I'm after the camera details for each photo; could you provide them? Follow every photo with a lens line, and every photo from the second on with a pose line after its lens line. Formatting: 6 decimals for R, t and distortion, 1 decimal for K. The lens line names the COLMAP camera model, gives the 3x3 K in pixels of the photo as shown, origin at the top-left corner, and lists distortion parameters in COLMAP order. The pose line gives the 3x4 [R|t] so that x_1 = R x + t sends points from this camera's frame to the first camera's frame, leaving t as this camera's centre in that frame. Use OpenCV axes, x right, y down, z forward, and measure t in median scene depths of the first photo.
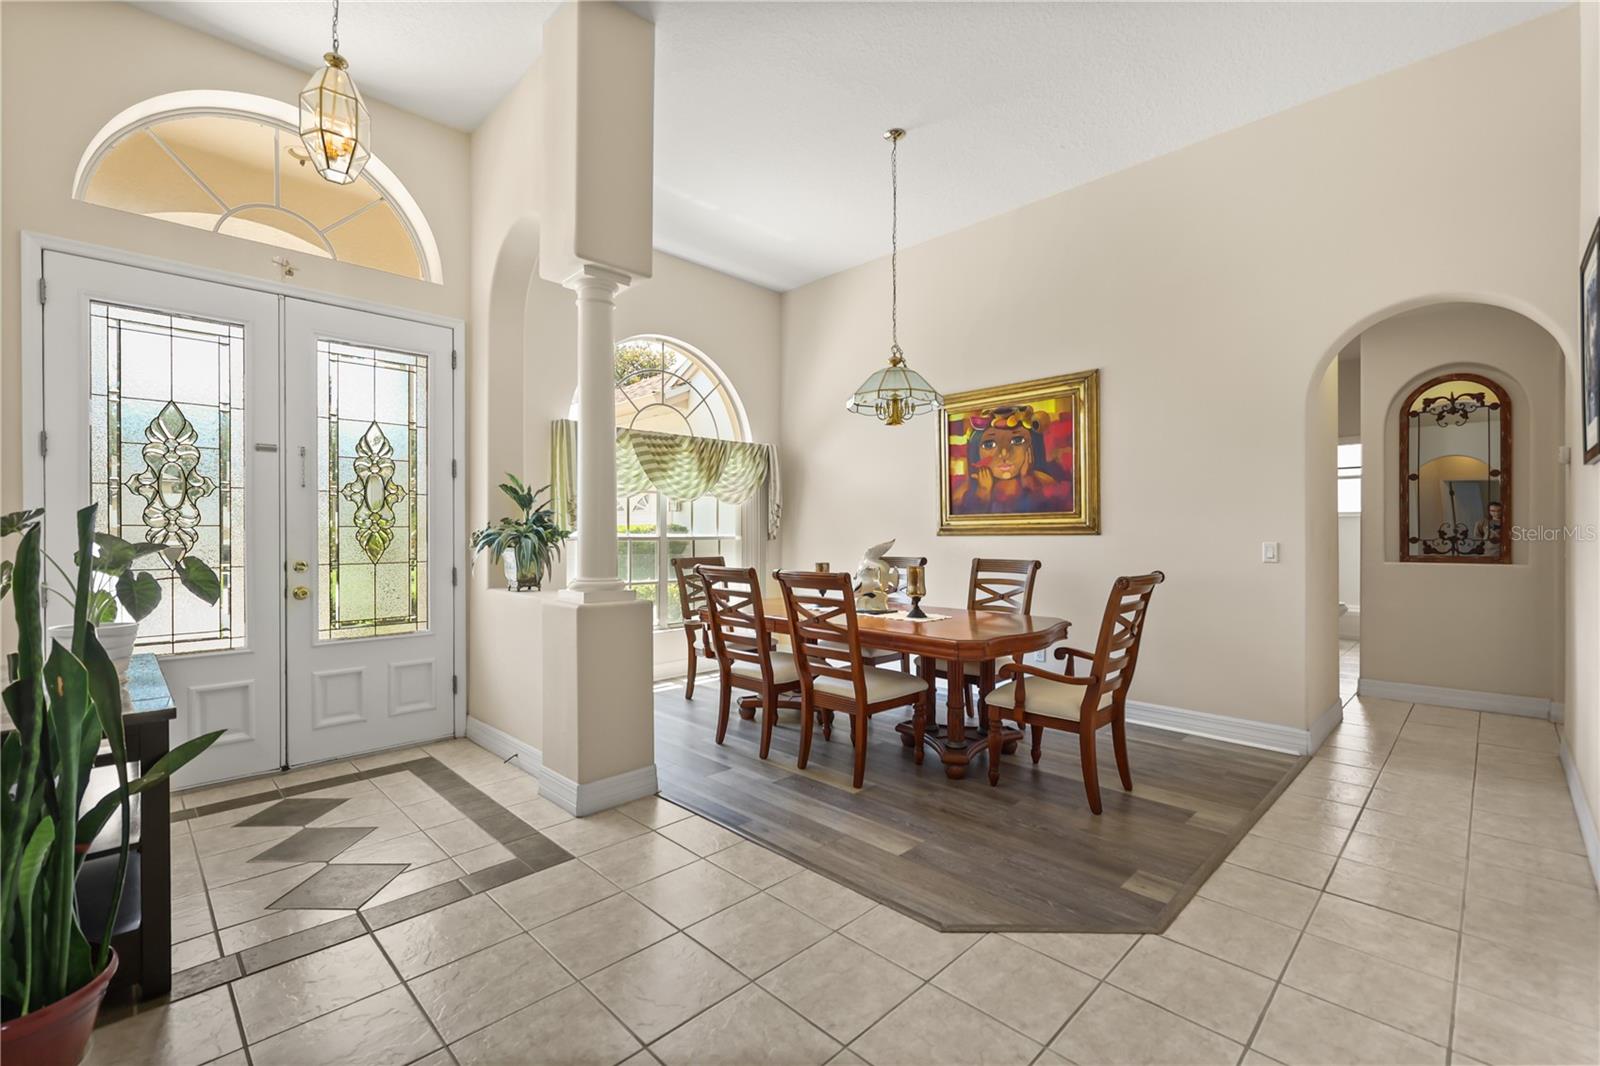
lens RADIAL K [[674.0, 0, 792.1], [0, 674.0, 557.8], [0, 0, 1]] dist [0.001031, 0.000189]
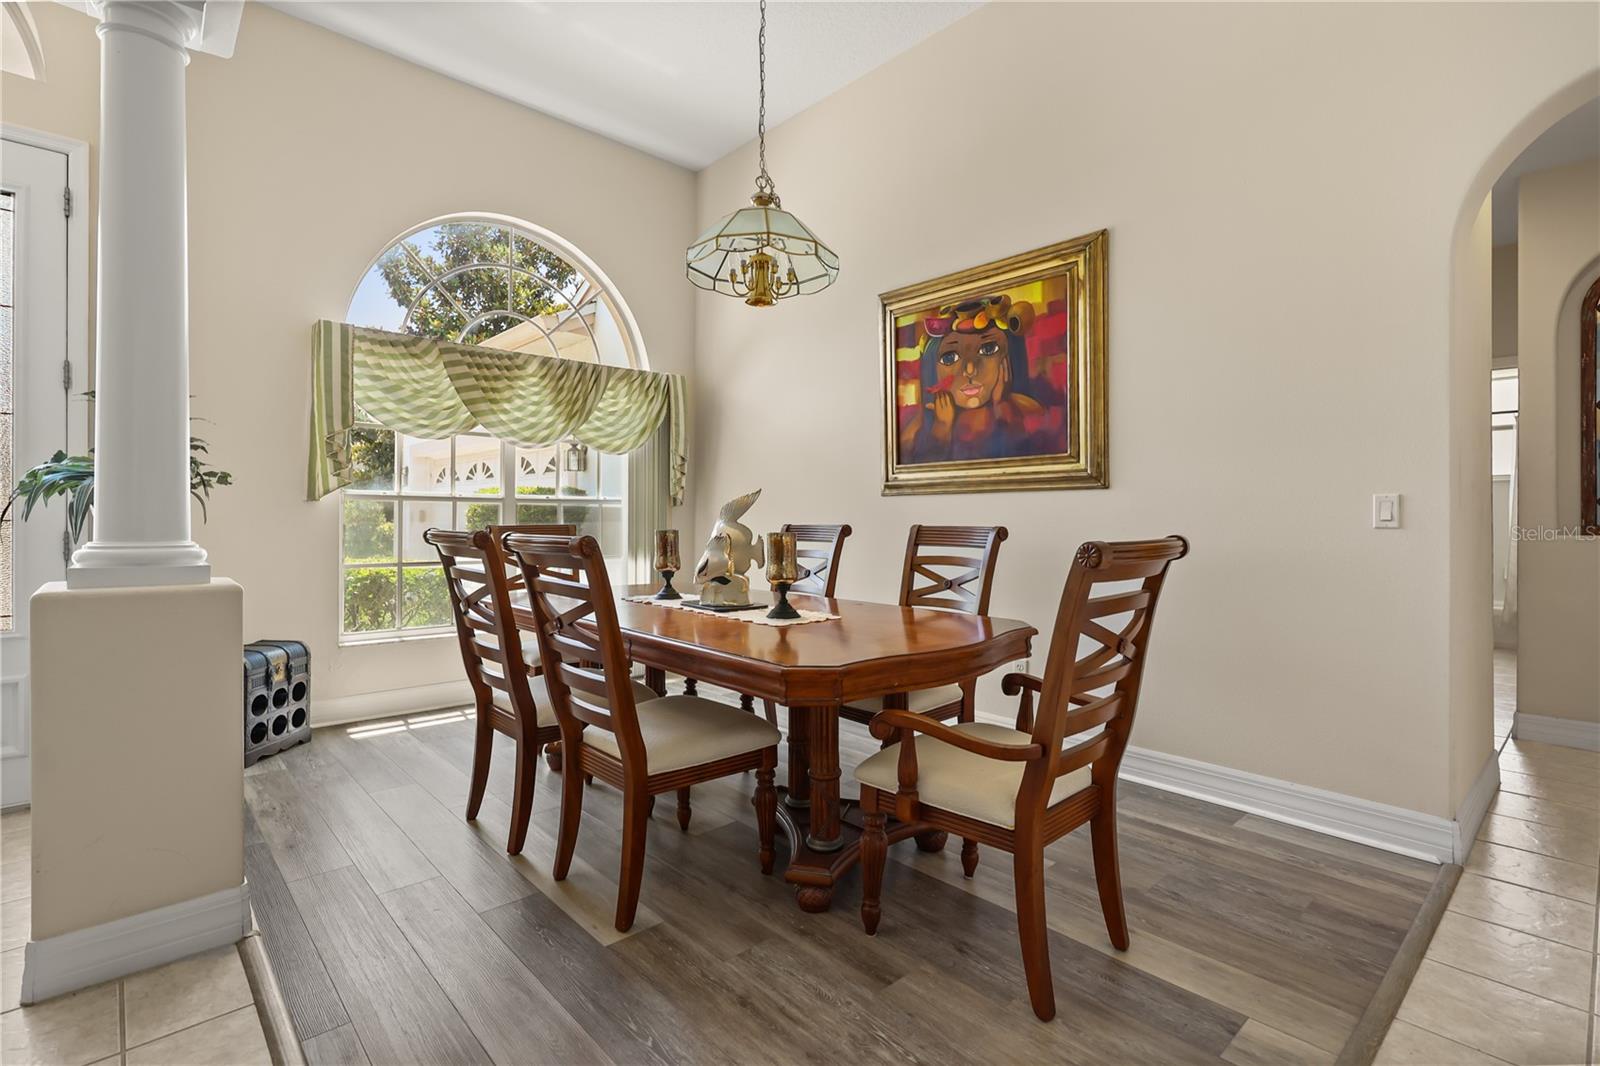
lens RADIAL K [[749.0, 0, 798.3], [0, 749.0, 536.1], [0, 0, 1]] dist [0.002123, 0.000020]
pose [[0.999606, 0.005370, -0.027534, 0.181148], [-0.005585, 0.999954, -0.007735, 0.017890], [0.027491, 0.007886, 0.999591, 0.279733]]
